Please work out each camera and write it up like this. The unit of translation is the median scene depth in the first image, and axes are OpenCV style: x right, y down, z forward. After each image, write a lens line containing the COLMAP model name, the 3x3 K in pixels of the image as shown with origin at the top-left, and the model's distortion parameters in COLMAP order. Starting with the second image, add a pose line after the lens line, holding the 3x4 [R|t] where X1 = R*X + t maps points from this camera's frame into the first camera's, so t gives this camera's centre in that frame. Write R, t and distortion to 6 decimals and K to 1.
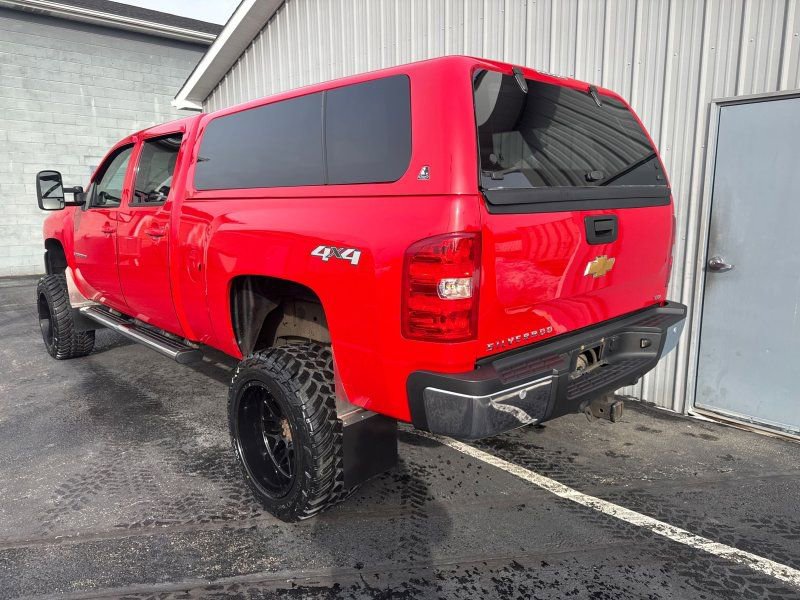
lens RADIAL K [[565.6, 0, 400.1], [0, 565.6, 299.7], [0, 0, 1]] dist [0.017265, -0.019566]
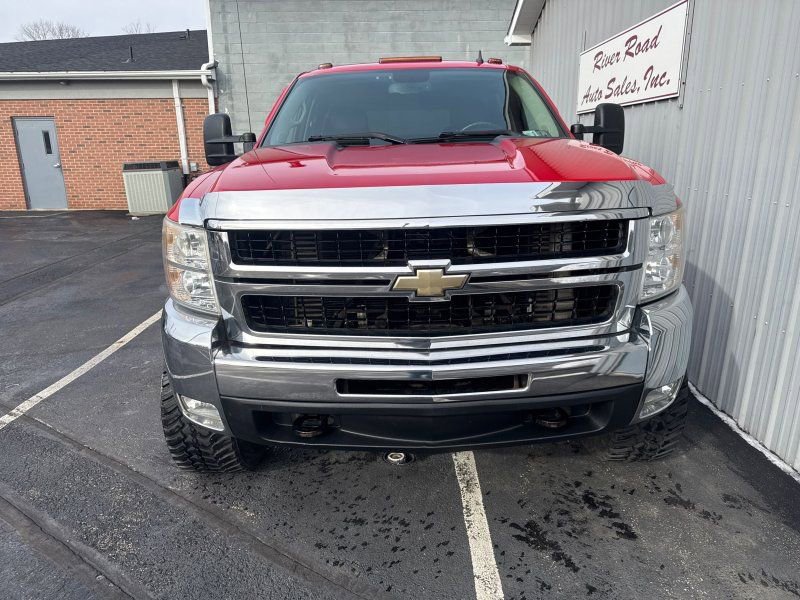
lens RADIAL K [[565.6, 0, 400.0], [0, 565.6, 298.0], [0, 0, 1]] dist [0.017265, -0.019566]
pose [[0.738577, 0.171430, -0.652009, 0.471010], [-0.104517, 0.984553, 0.140470, -0.095042], [0.666018, -0.035602, 0.745086, 0.437051]]
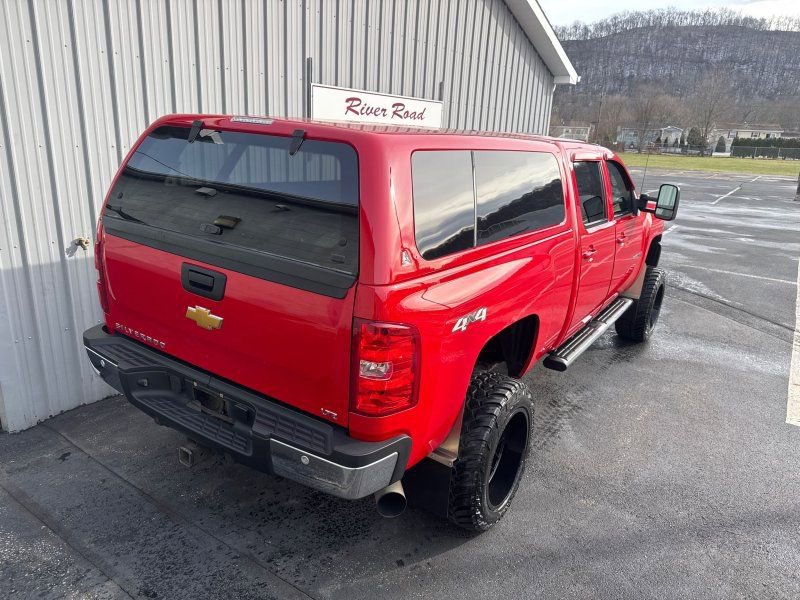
lens RADIAL K [[565.6, 0, 399.3], [0, 565.6, 297.0], [0, 0, 1]] dist [0.017265, -0.019566]
pose [[-0.244404, -0.278055, 0.928952, -2.129776], [0.118196, 0.942319, 0.313153, -0.573063], [-0.962443, 0.186334, -0.197441, 2.388660]]
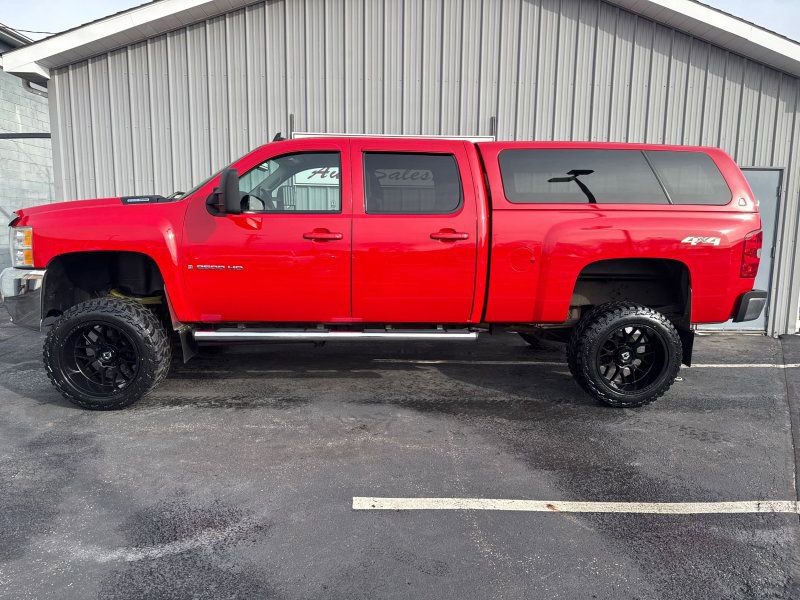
lens RADIAL K [[565.6, 0, 402.2], [0, 565.6, 298.3], [0, 0, 1]] dist [0.017265, -0.019566]
pose [[0.639534, -0.088848, 0.763611, -1.776949], [0.117579, 0.992917, 0.017055, -0.066112], [-0.759718, 0.078877, 0.645451, 0.627734]]
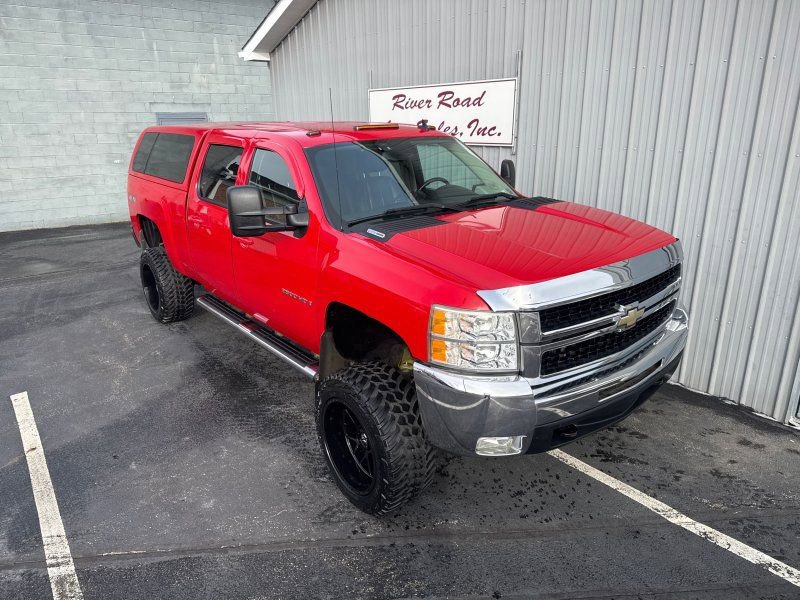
lens RADIAL K [[565.6, 0, 396.7], [0, 565.6, 303.3], [0, 0, 1]] dist [0.017265, -0.019566]
pose [[0.996816, 0.015720, -0.078175, -0.133846], [-0.004182, 0.989332, 0.145616, -0.183220], [0.079630, -0.144825, 0.986248, -0.024016]]
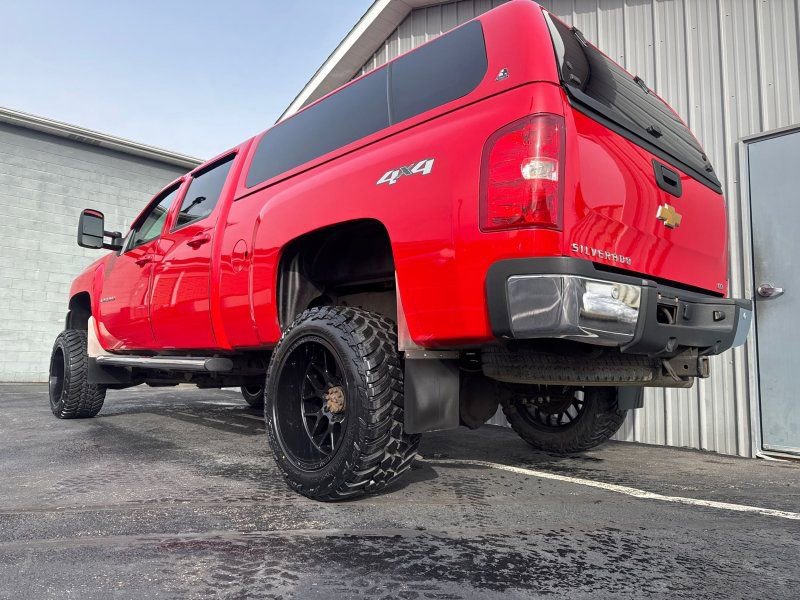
lens RADIAL K [[565.6, 0, 399.3], [0, 565.6, 301.8], [0, 0, 1]] dist [0.017265, -0.019566]
pose [[0.999737, 0.022298, -0.005339, -0.074731], [-0.022910, 0.962168, -0.271493, 0.263984], [-0.000917, 0.271544, 0.962426, 0.074753]]
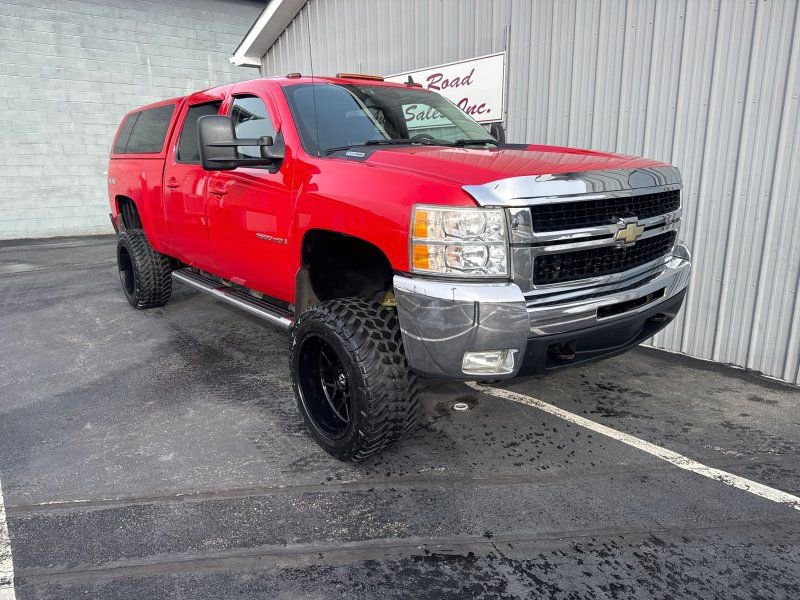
lens RADIAL K [[565.6, 0, 400.6], [0, 565.6, 298.1], [0, 0, 1]] dist [0.017265, -0.019566]
pose [[0.997923, 0.009490, -0.063714, -0.115422], [-0.005305, 0.997836, 0.065537, 0.001094], [0.064198, -0.065063, 0.995814, 0.033537]]
